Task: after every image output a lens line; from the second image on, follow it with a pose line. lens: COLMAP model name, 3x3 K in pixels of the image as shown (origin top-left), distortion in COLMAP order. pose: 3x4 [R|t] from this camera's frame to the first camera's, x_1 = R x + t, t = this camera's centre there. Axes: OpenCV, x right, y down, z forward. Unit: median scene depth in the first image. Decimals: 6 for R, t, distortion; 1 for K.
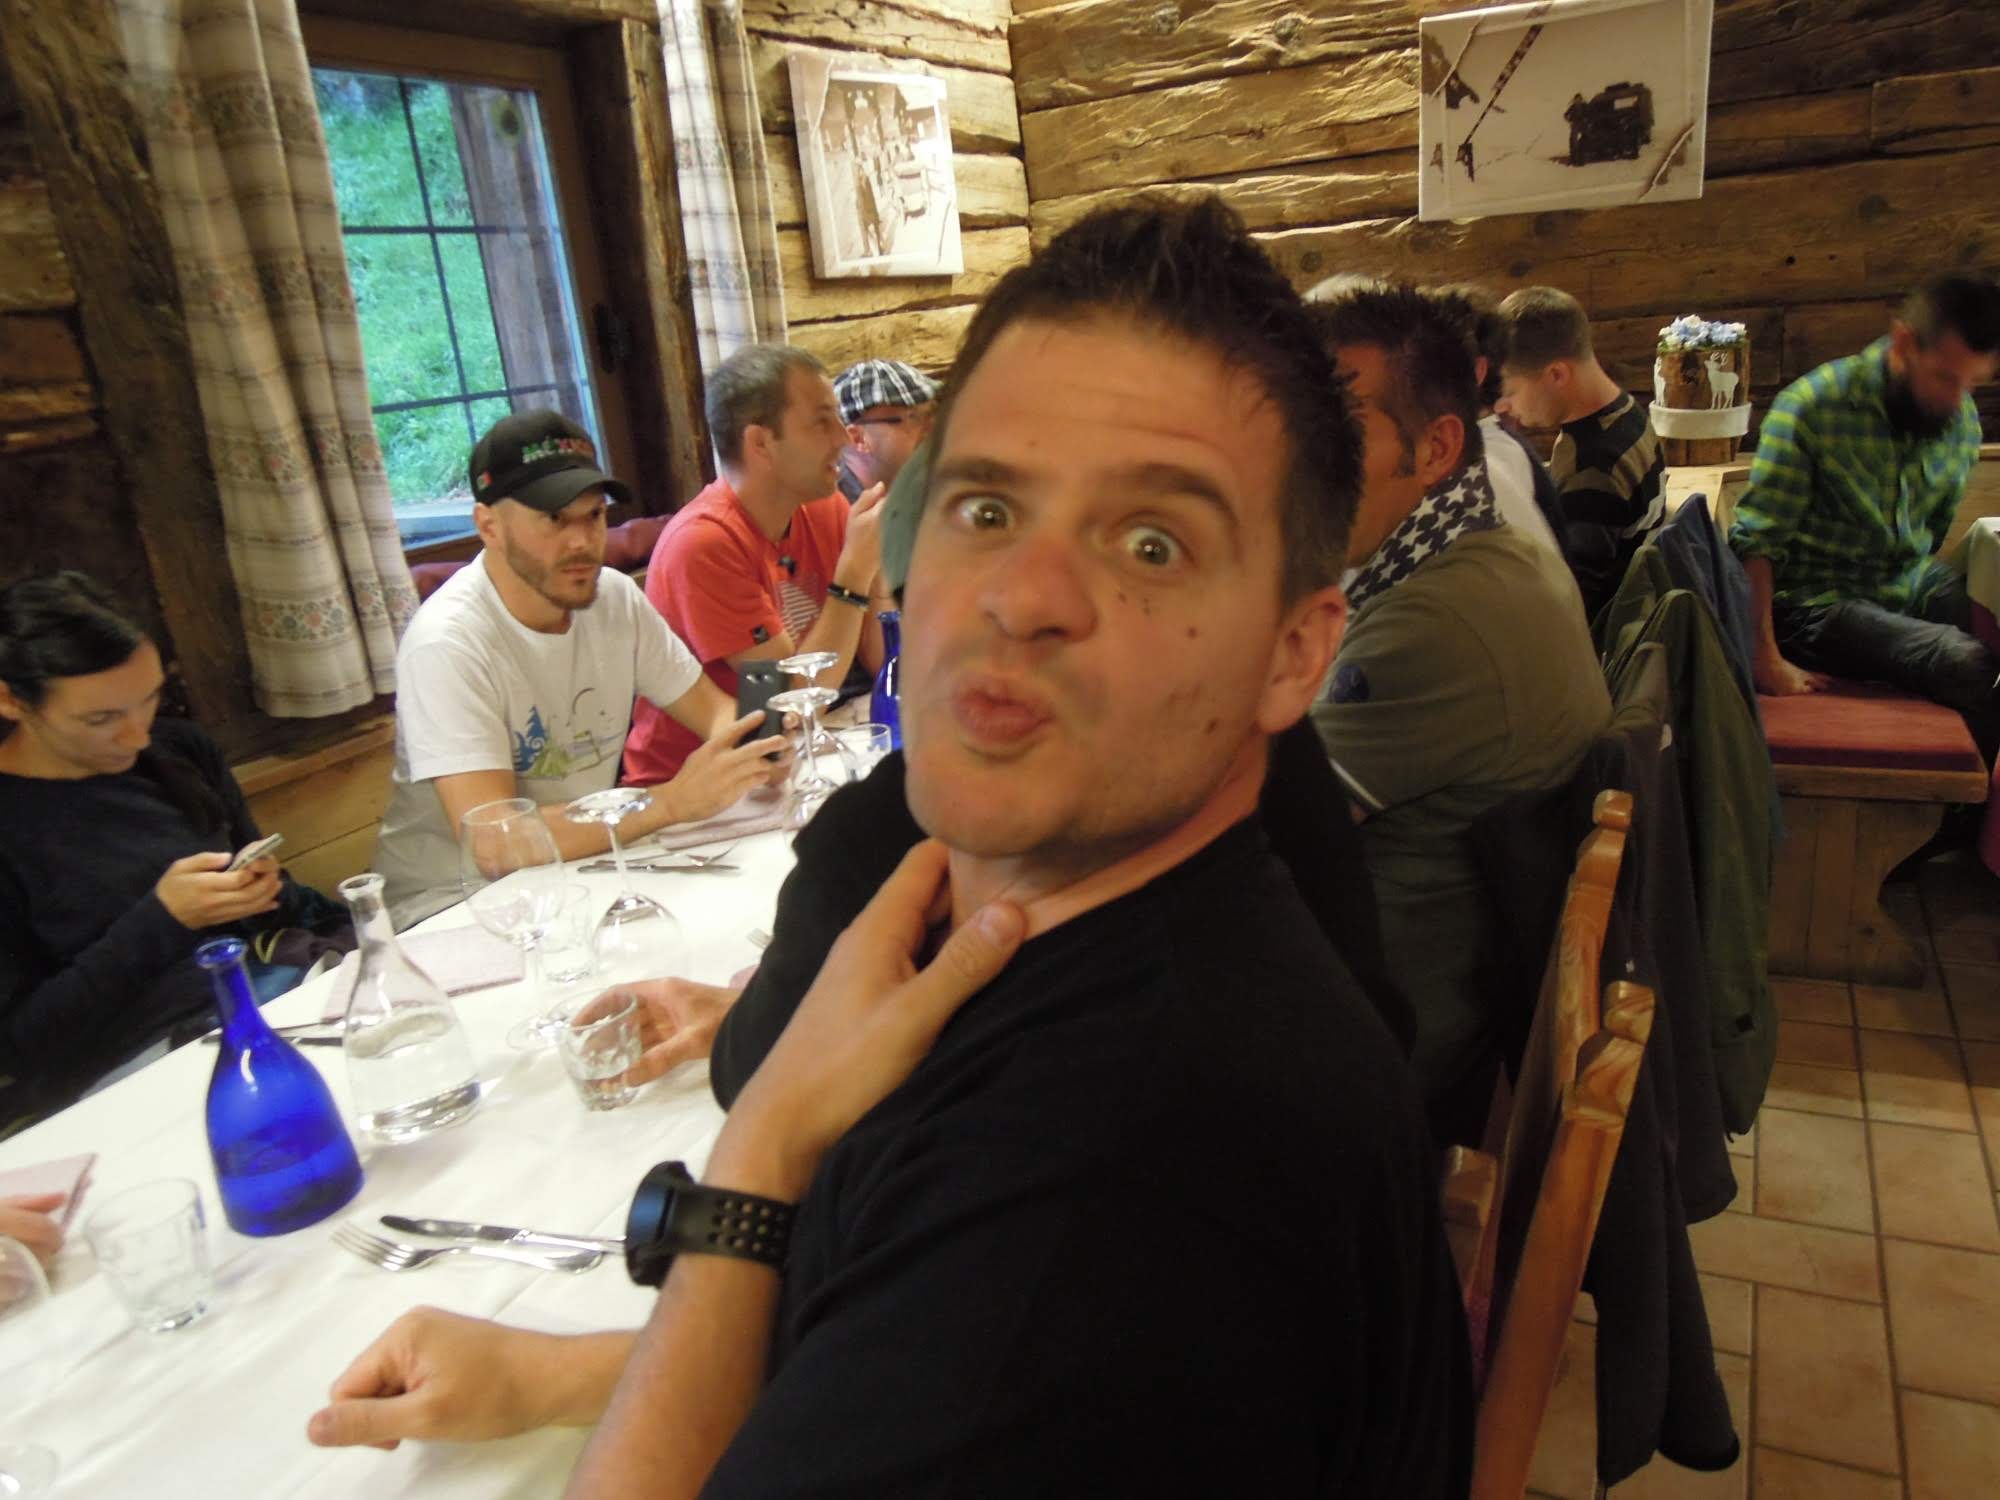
lens RADIAL K [[1421.0, 0, 1006.5], [0, 1421.0, 761.0], [0, 0, 1]] dist [-0.009269, -0.014465]
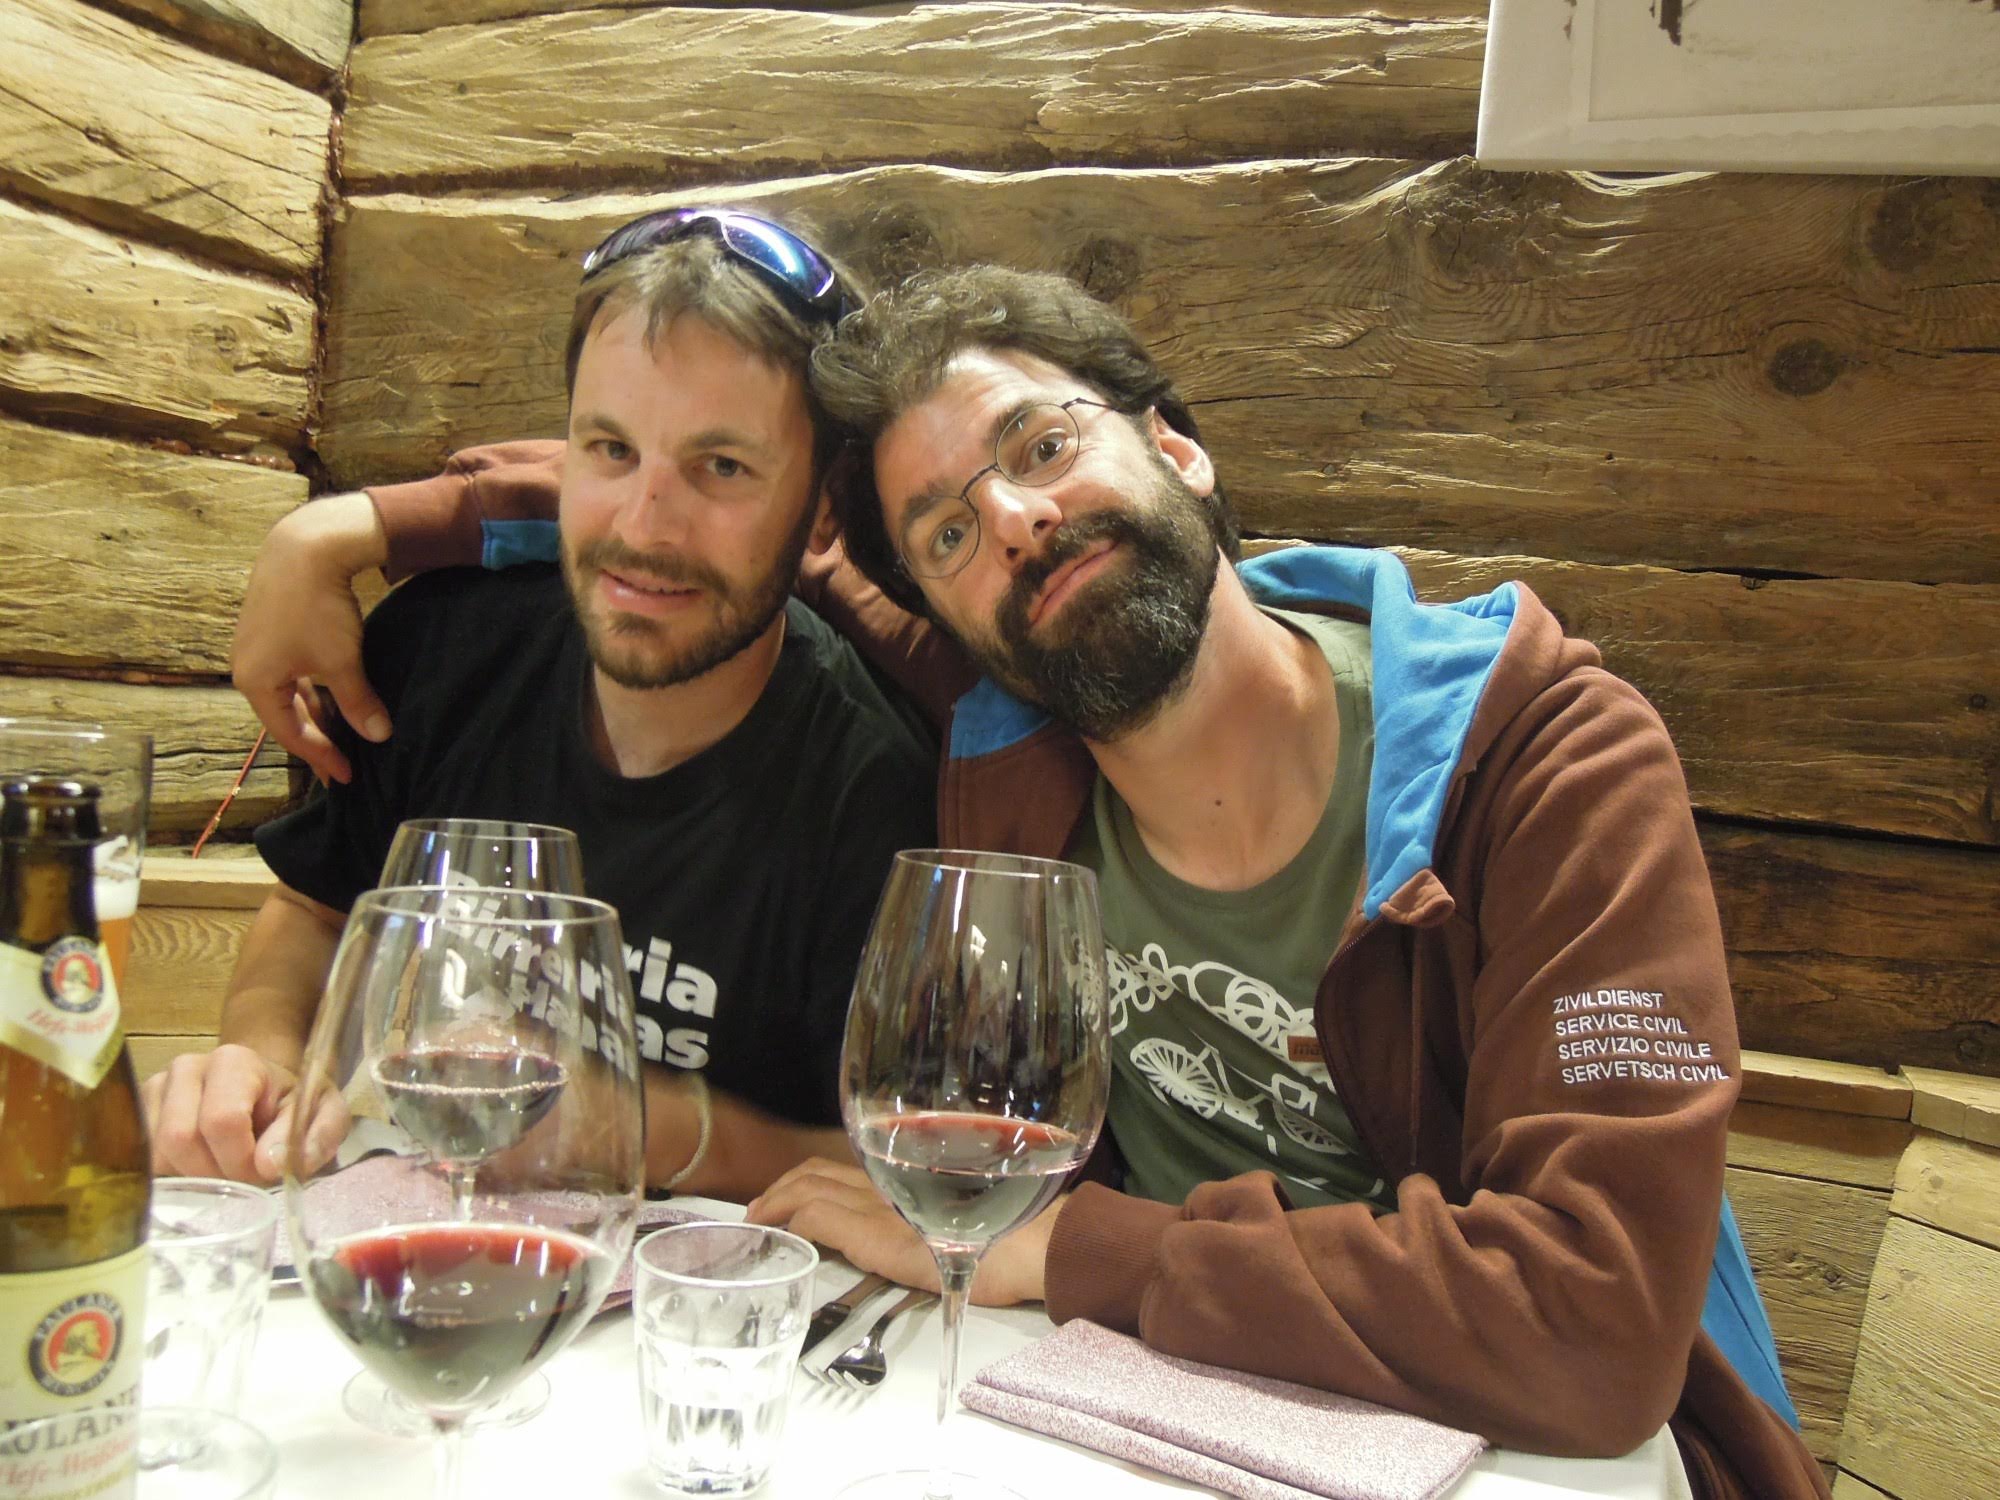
lens RADIAL K [[1812.4, 0, 998.4], [0, 1812.4, 750.9], [0, 0, 1]] dist [-0.046930, -0.019069]
pose [[0.981648, 0.186182, 0.041280, 0.200606], [-0.166642, 0.942708, -0.289020, -0.145653], [-0.092725, 0.276837, 0.956433, 0.680216]]
